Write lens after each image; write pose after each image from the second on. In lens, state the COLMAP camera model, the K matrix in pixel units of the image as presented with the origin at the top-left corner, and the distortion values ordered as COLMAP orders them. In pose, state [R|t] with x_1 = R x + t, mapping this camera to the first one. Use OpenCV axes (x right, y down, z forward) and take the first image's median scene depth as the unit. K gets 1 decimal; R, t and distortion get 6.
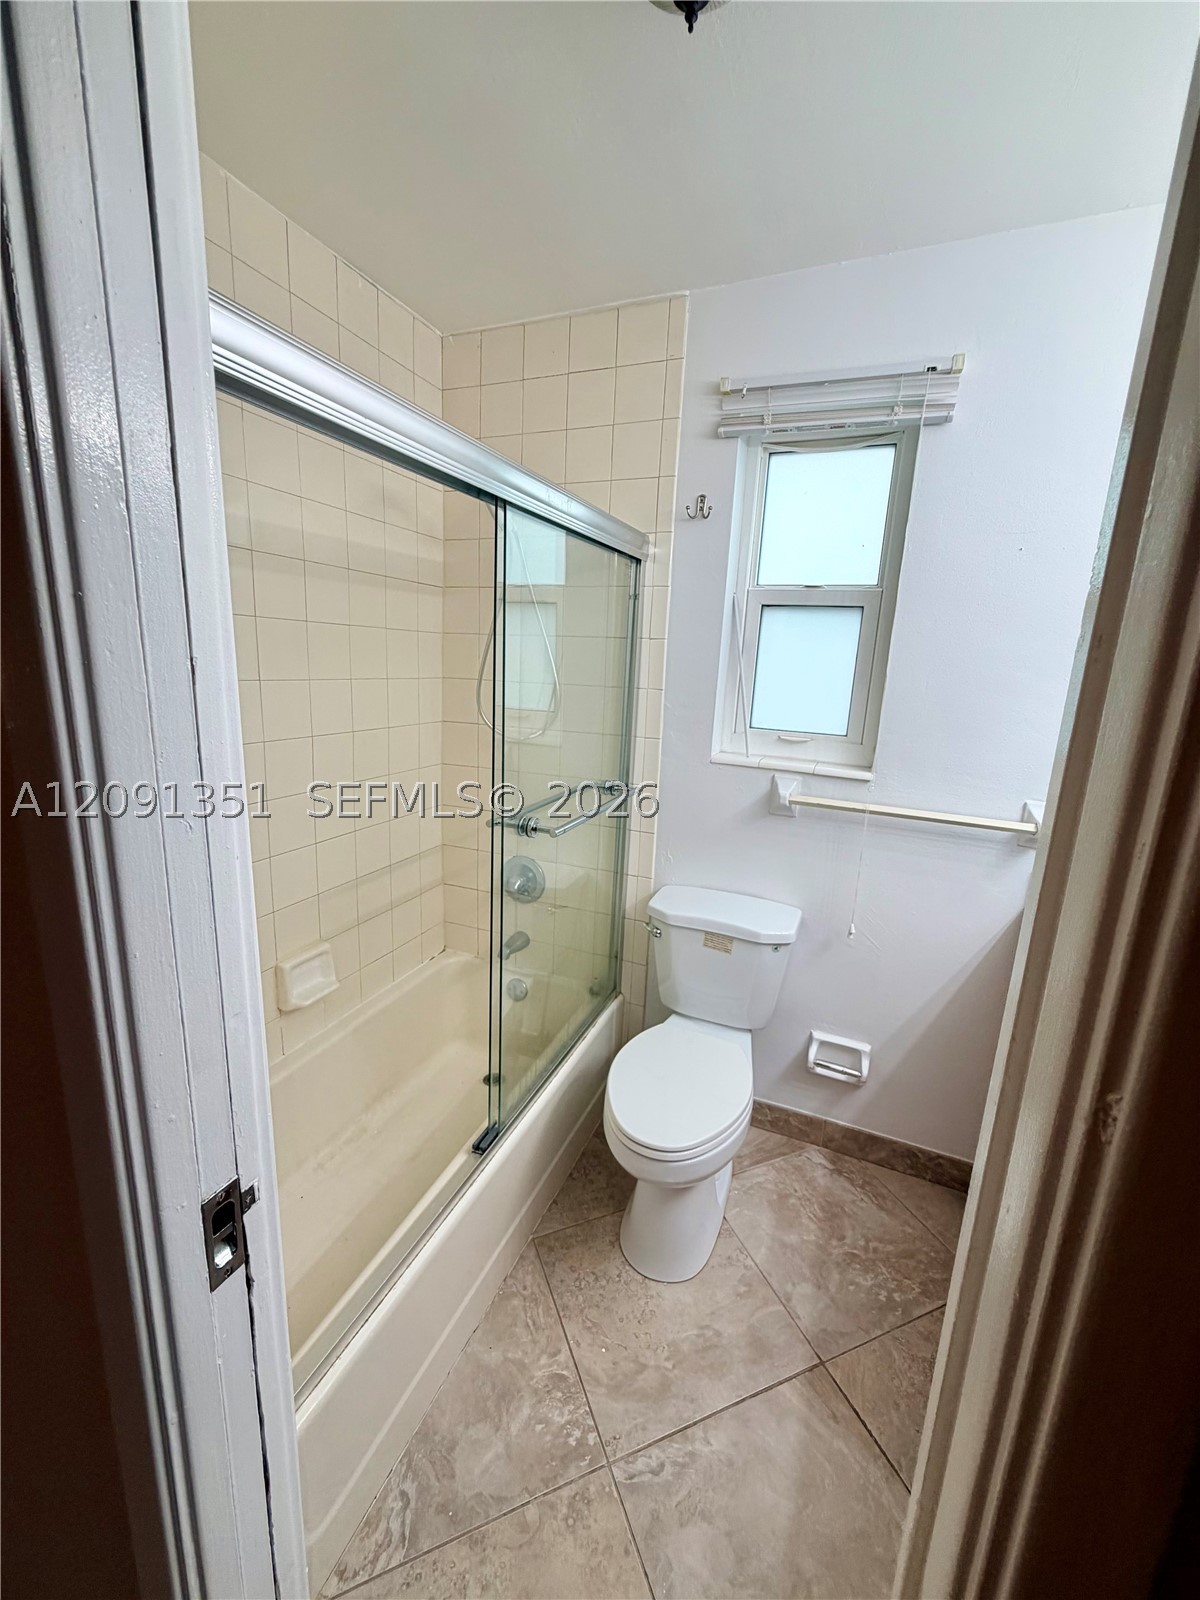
lens RADIAL K [[645.3, 0, 602.5], [0, 645.3, 795.1], [0, 0, 1]] dist [0.000703, -0.000039]
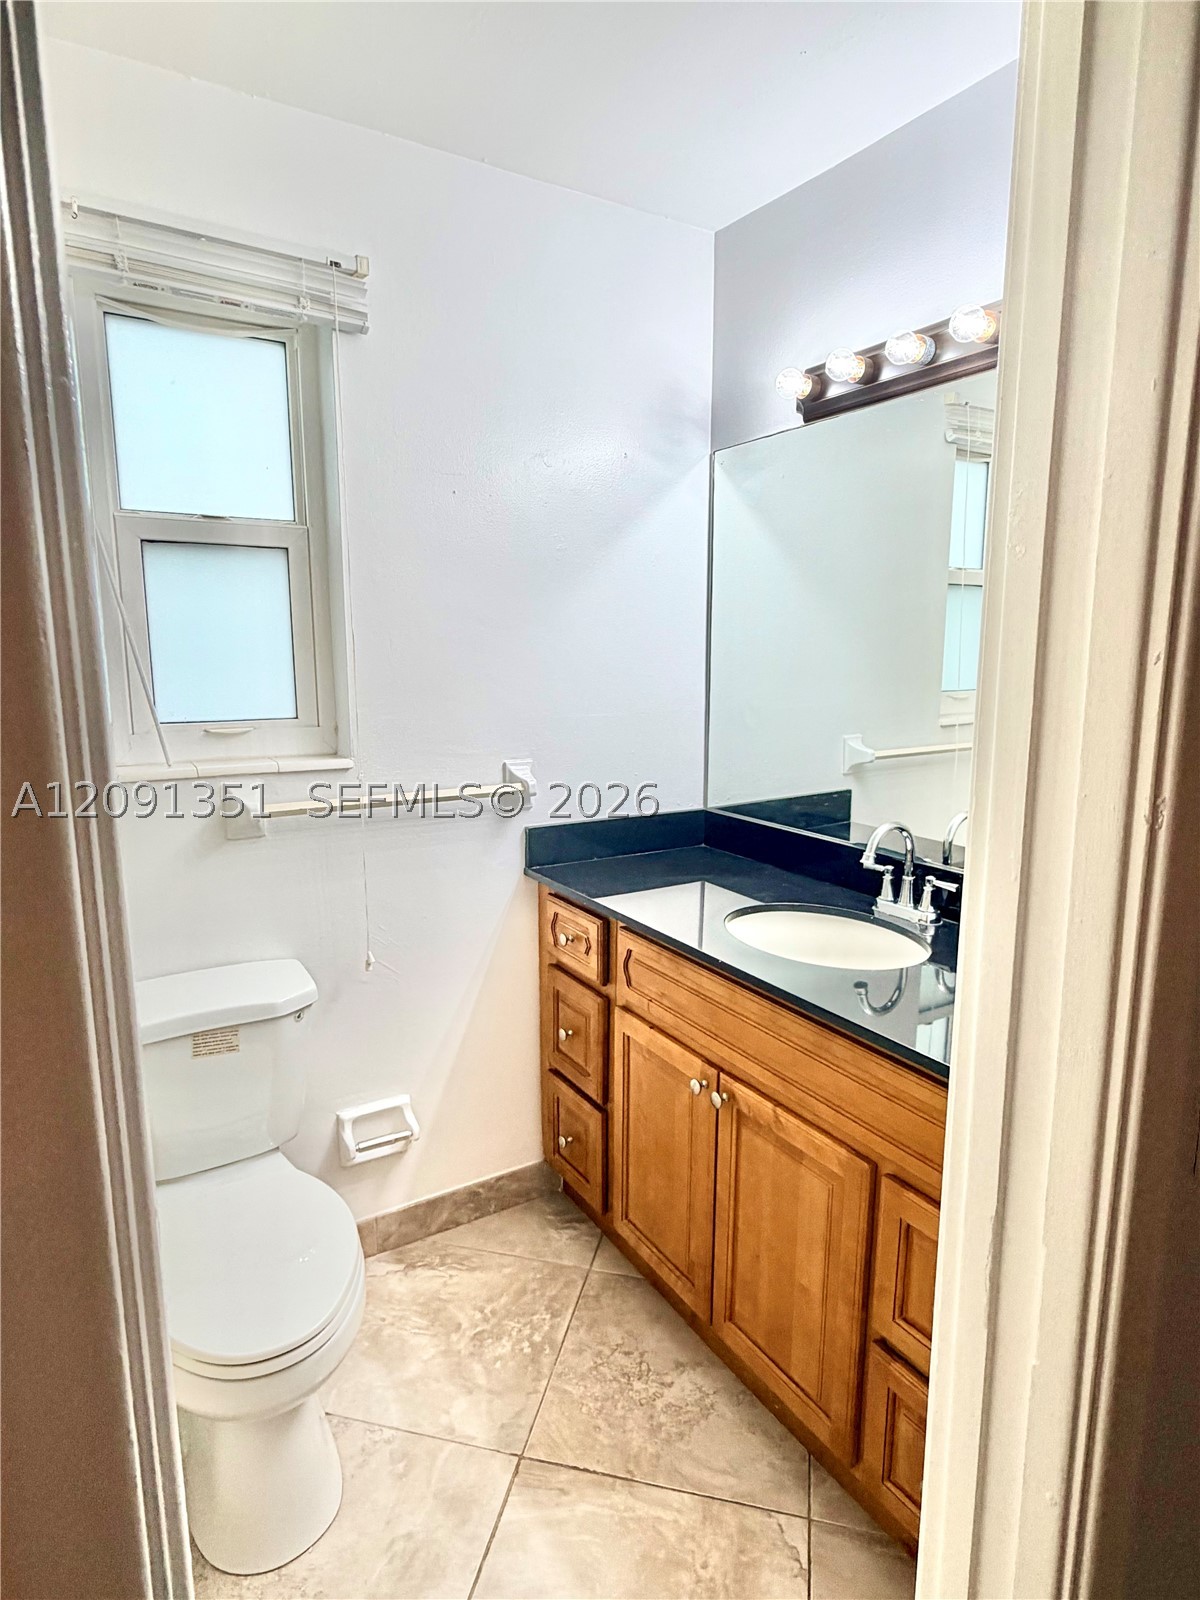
lens RADIAL K [[899.6, 0, 600.0], [0, 899.6, 800.0], [0, 0, 1]] dist [0.001165, 0.000469]
pose [[0.577037, -0.178353, 0.797006, -0.305162], [0.201098, 0.976847, 0.073002, -0.003478], [-0.791573, 0.118152, 0.599544, 0.108216]]
